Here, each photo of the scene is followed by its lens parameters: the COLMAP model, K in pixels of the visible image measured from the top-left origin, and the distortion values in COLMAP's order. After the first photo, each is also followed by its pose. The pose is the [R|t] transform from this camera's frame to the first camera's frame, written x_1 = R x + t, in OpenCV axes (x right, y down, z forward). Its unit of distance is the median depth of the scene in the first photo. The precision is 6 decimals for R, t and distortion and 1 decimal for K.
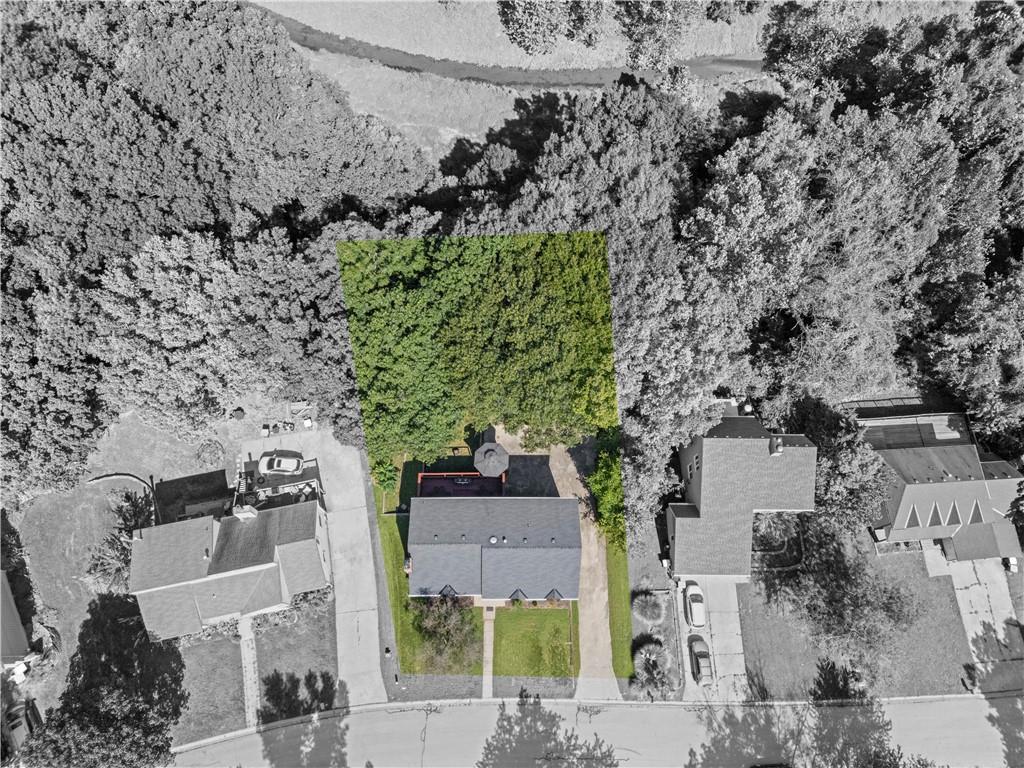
lens RADIAL K [[771.8, 0, 514.1], [0, 771.8, 384.5], [0, 0, 1]] dist [0.052106, -0.038652]
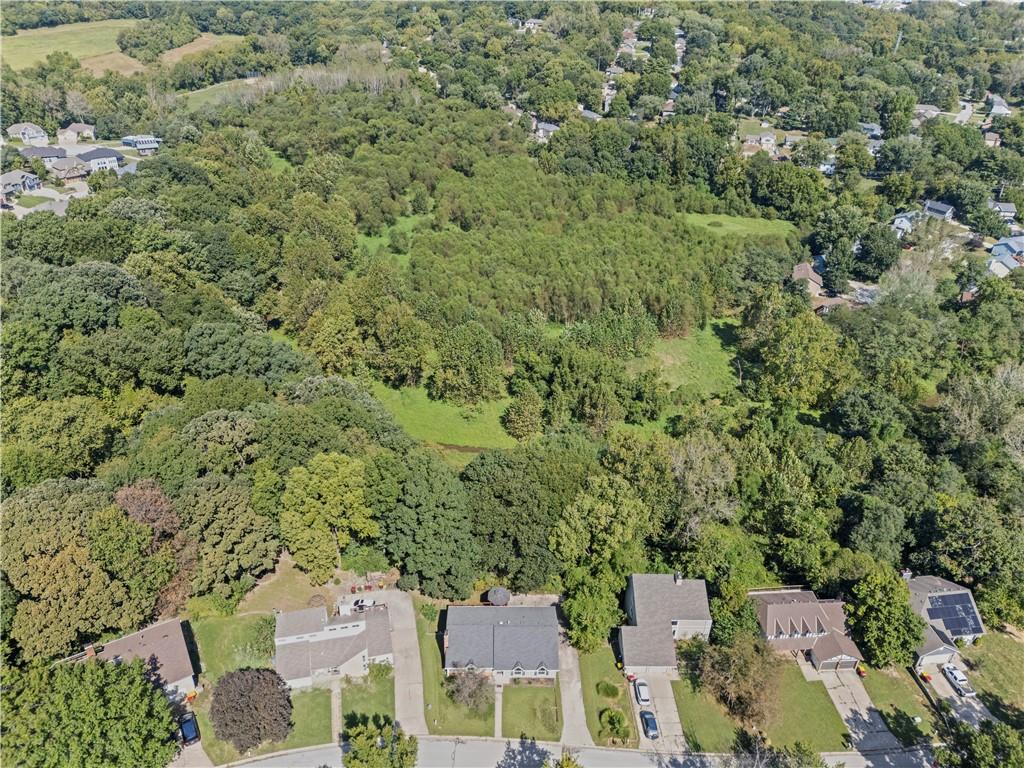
lens RADIAL K [[771.8, 0, 510.7], [0, 771.8, 384.6], [0, 0, 1]] dist [0.052106, -0.038652]
pose [[0.999748, -0.022143, 0.003752, -0.002251], [0.019579, 0.777447, -0.628643, 0.768422], [0.011003, 0.628558, 0.777685, -0.489931]]
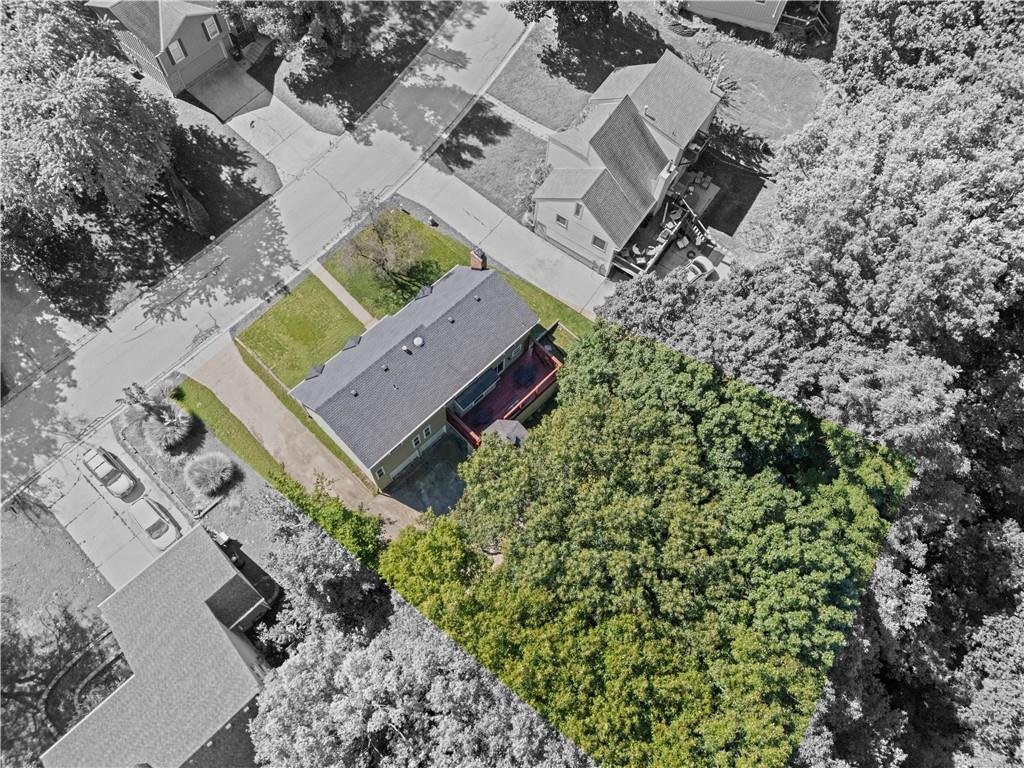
lens RADIAL K [[771.8, 0, 512.7], [0, 771.8, 384.9], [0, 0, 1]] dist [0.052106, -0.038652]
pose [[-0.722093, 0.579520, -0.377808, 0.202621], [-0.671969, -0.457748, 0.582173, -0.295466], [0.164440, 0.674258, 0.719955, 0.490268]]
